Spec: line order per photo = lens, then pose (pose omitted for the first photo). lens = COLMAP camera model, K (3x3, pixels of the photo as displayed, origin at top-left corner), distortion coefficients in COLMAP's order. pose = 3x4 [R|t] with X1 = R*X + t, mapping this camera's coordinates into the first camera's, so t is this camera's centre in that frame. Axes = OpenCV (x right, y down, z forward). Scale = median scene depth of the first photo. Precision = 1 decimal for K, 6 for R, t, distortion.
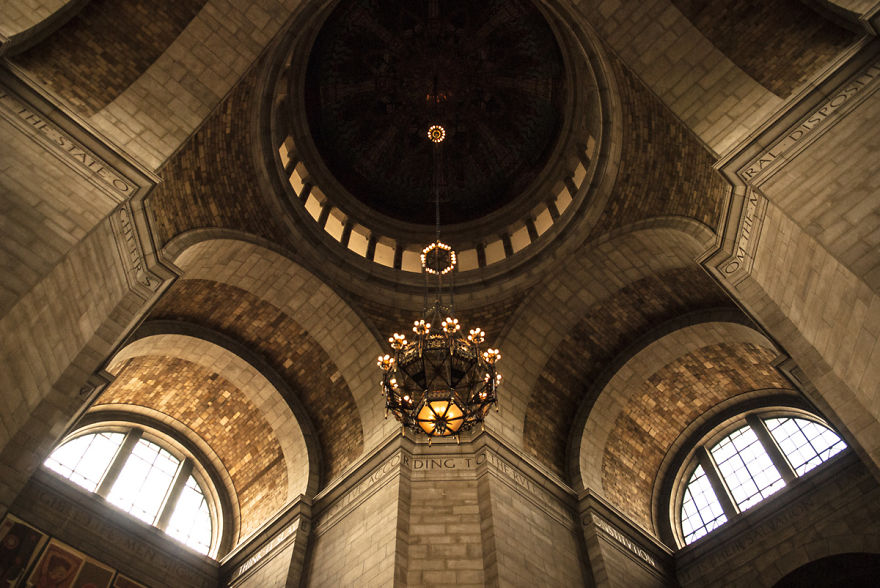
lens RADIAL K [[676.0, 0, 440.0], [0, 676.0, 294.0], [0, 0, 1]] dist [-0.002227, -0.044316]
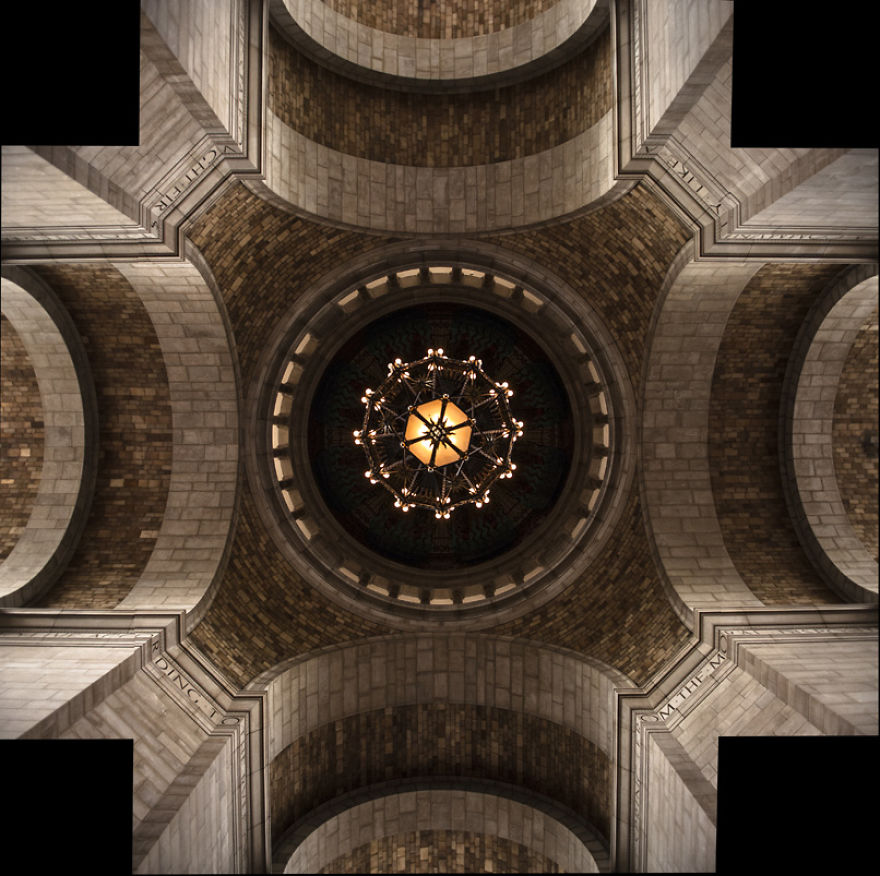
lens RADIAL K [[673.9, 0, 459.4], [0, 673.9, 437.8], [0, 0, 1]] dist [0.002837, -0.050488]
pose [[0.693637, 0.720268, 0.008980, 0.006294], [-0.620544, 0.603837, -0.500306, 0.257235], [-0.365777, 0.341459, 0.865802, 0.194213]]
